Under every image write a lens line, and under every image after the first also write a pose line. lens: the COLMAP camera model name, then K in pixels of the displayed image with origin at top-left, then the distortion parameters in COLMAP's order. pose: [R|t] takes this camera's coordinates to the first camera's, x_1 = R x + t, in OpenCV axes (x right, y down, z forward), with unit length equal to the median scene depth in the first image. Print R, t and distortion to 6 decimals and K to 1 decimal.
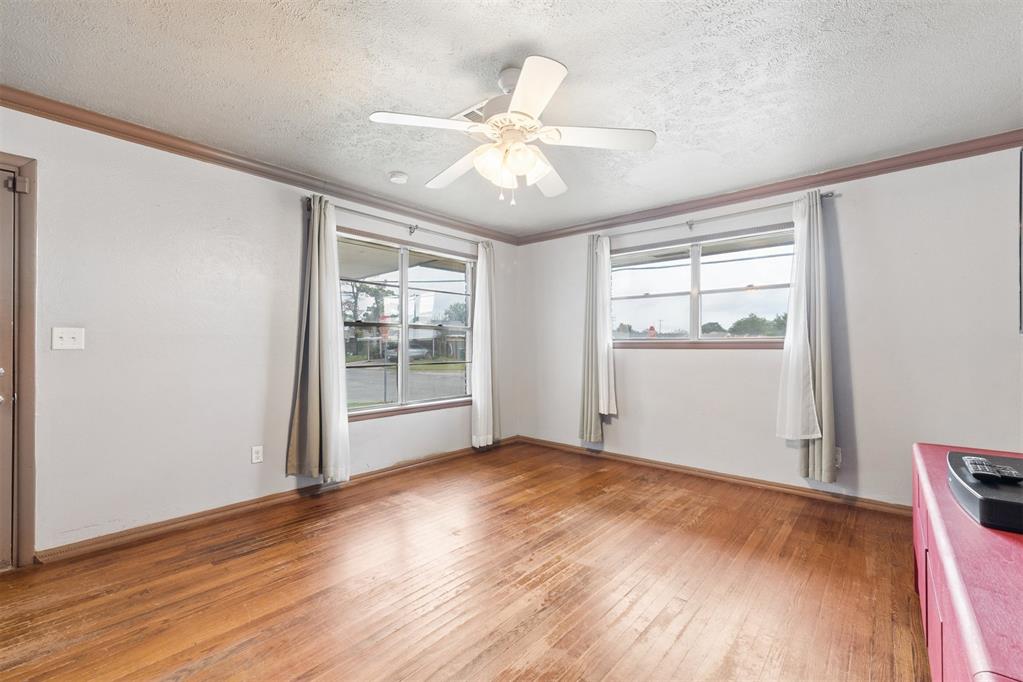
lens RADIAL K [[430.2, 0, 514.4], [0, 430.2, 338.3], [0, 0, 1]] dist [-0.000338, -0.000201]
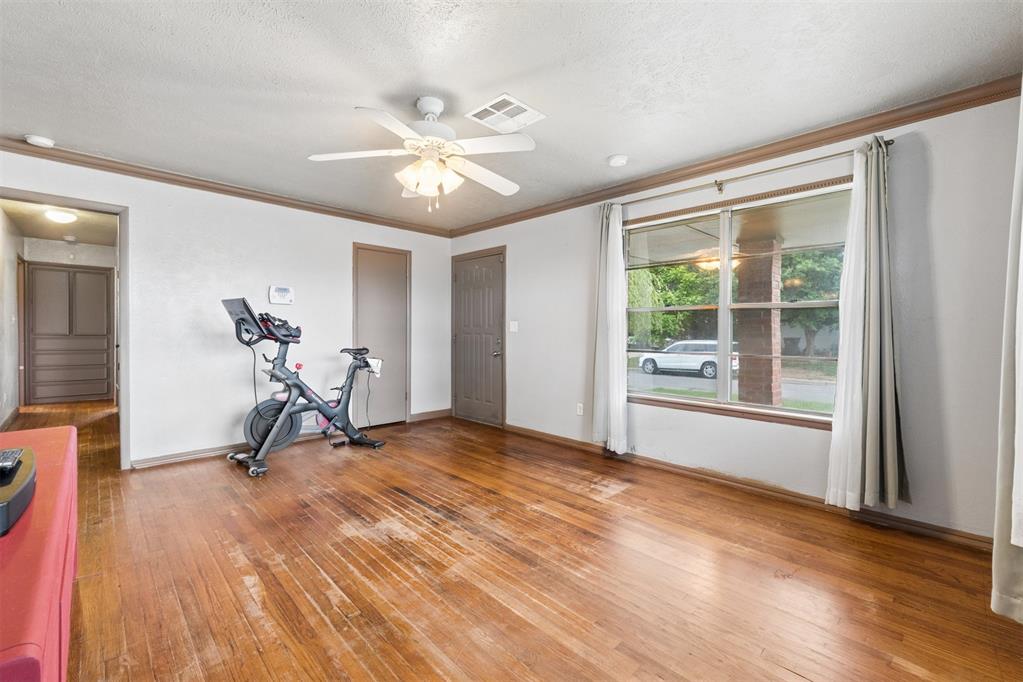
lens RADIAL K [[430.2, 0, 514.0], [0, 430.2, 339.0], [0, 0, 1]] dist [-0.000338, -0.000201]
pose [[-0.086333, 0.019700, -0.996072, 0.841860], [0.009451, 0.999776, 0.018954, 0.016789], [0.996221, -0.007778, -0.086500, 0.968034]]
